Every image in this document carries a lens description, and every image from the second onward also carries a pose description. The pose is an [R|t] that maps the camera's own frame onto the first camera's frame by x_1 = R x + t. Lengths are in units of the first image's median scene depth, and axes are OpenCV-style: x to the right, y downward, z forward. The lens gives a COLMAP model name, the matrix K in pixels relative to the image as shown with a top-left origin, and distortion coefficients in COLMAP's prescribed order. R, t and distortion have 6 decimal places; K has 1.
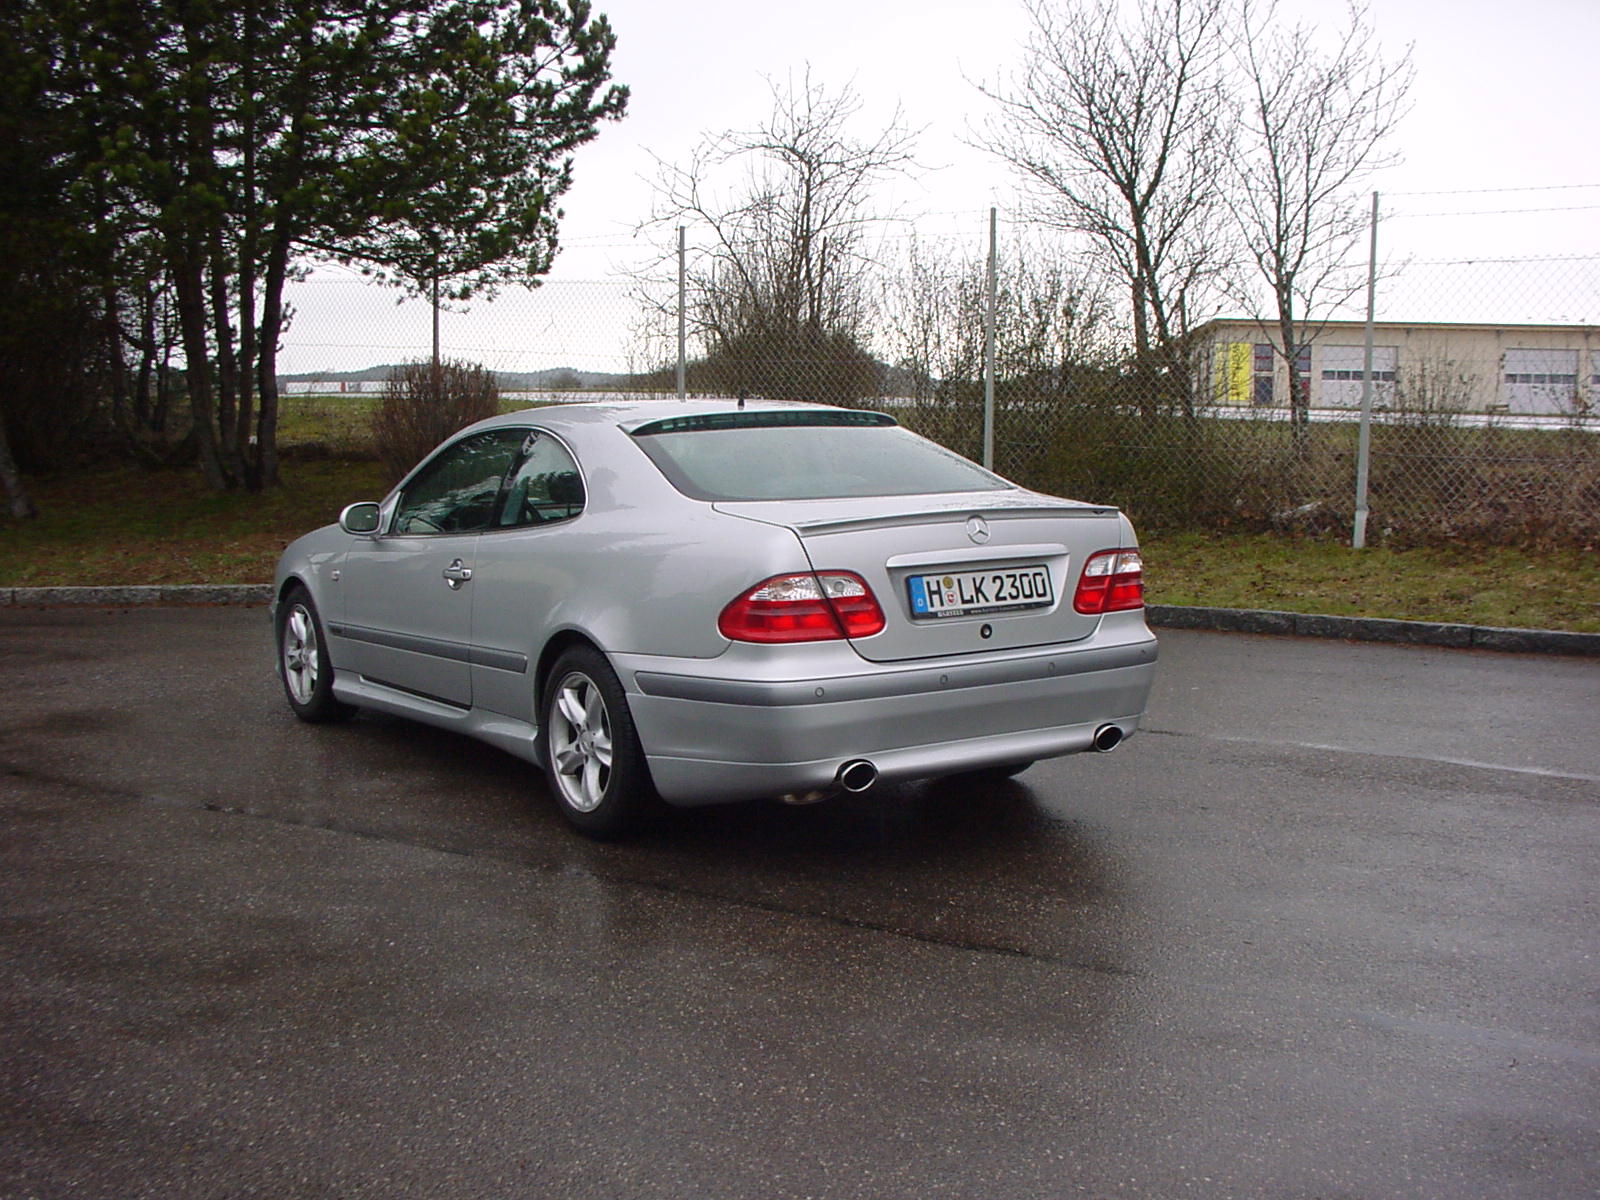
lens RADIAL K [[1916.4, 0, 758.9], [0, 1916.4, 658.1], [0, 0, 1]] dist [-0.237346, 0.347797]
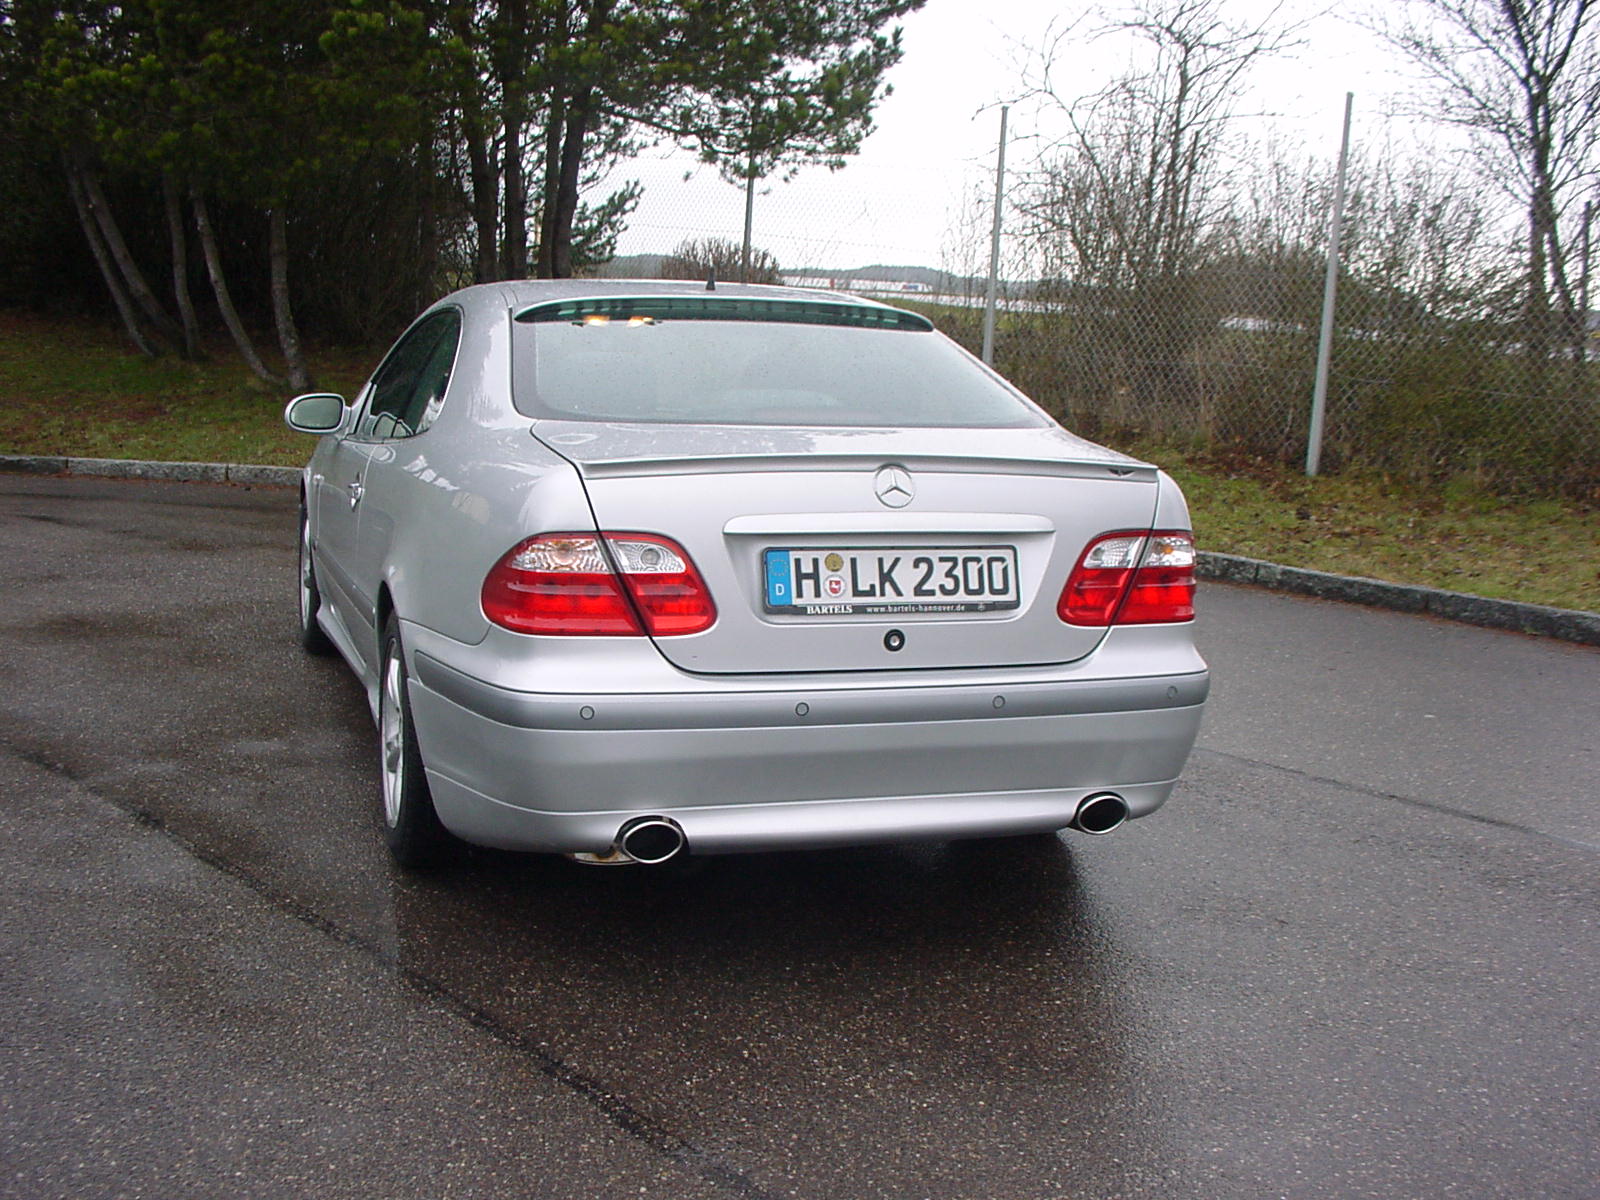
lens RADIAL K [[1916.4, 0, 758.9], [0, 1916.4, 658.1], [0, 0, 1]] dist [-0.237346, 0.347797]
pose [[0.965420, 0.094842, -0.242837, 0.223474], [-0.083241, 0.994862, 0.057622, -0.040061], [0.247054, -0.035415, 0.968354, 0.331219]]
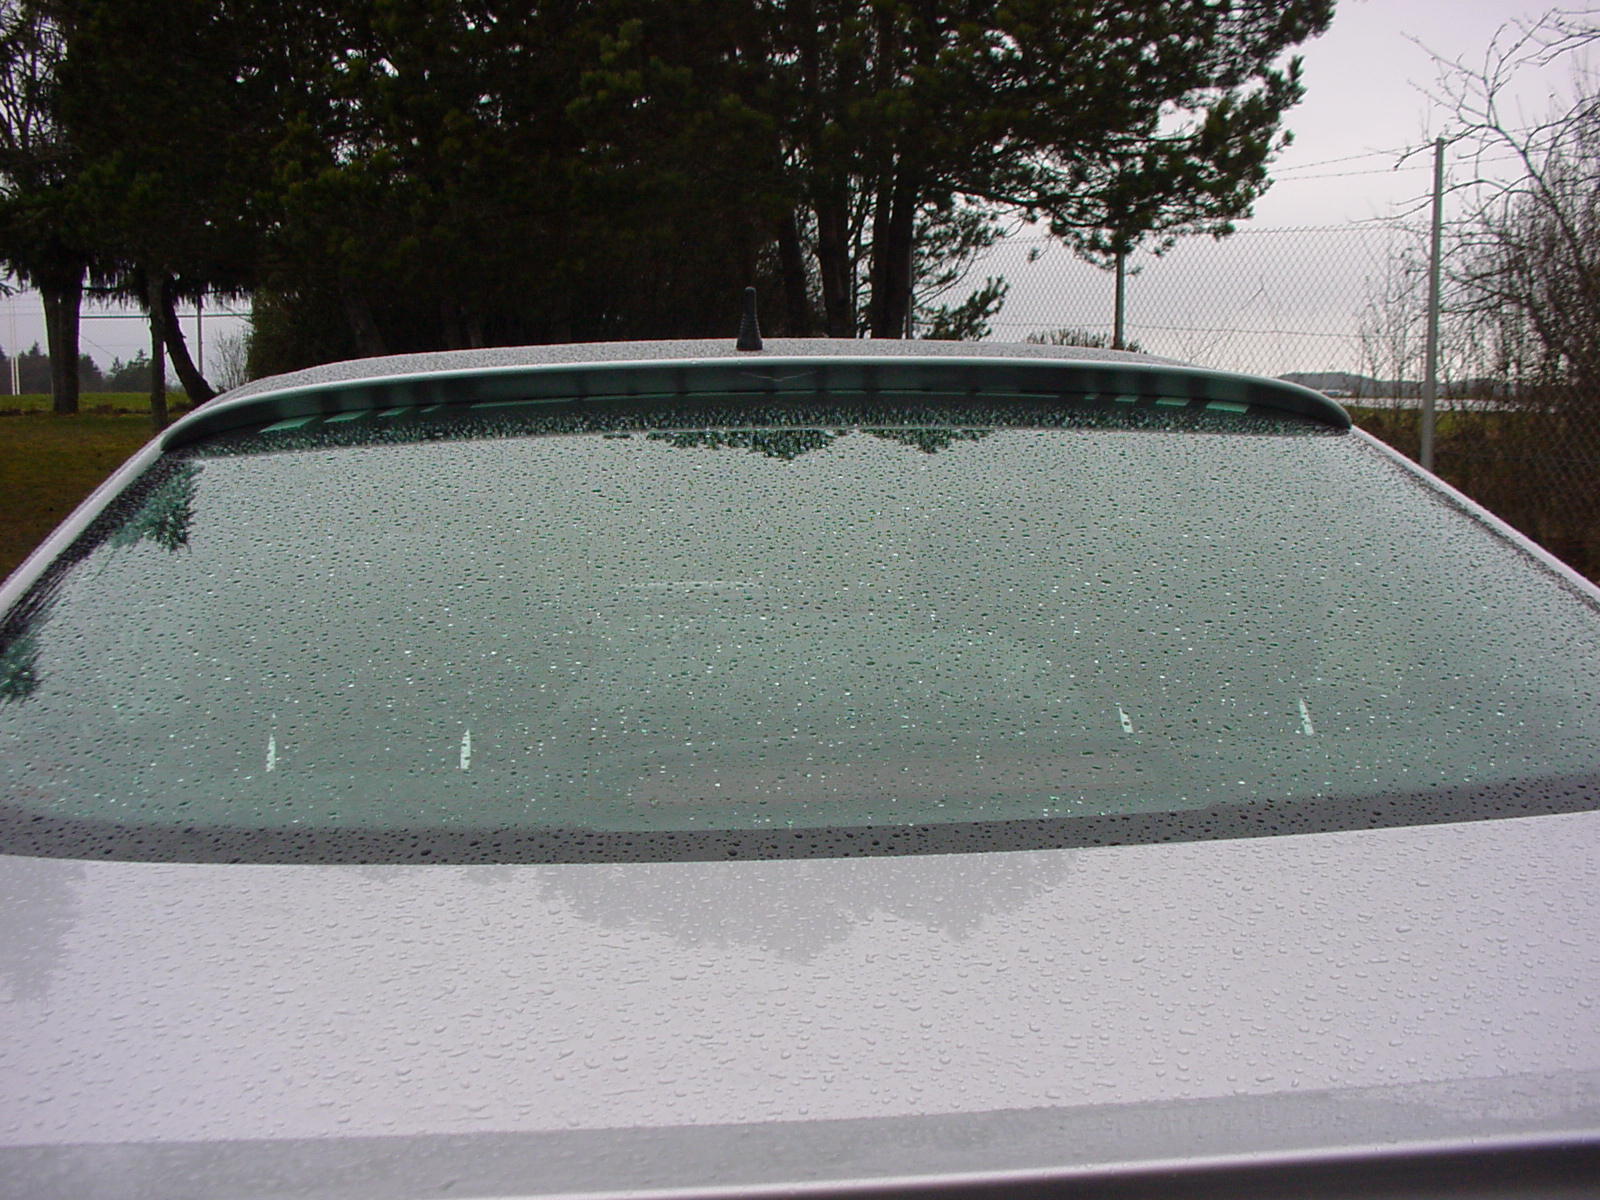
lens RADIAL K [[1916.4, 0, 758.9], [0, 1916.4, 658.1], [0, 0, 1]] dist [-0.237346, 0.347797]
pose [[0.888771, 0.059546, -0.454467, 0.142055], [-0.061574, 0.998049, 0.010352, -0.098104], [0.454197, 0.018783, 0.890703, 0.828824]]
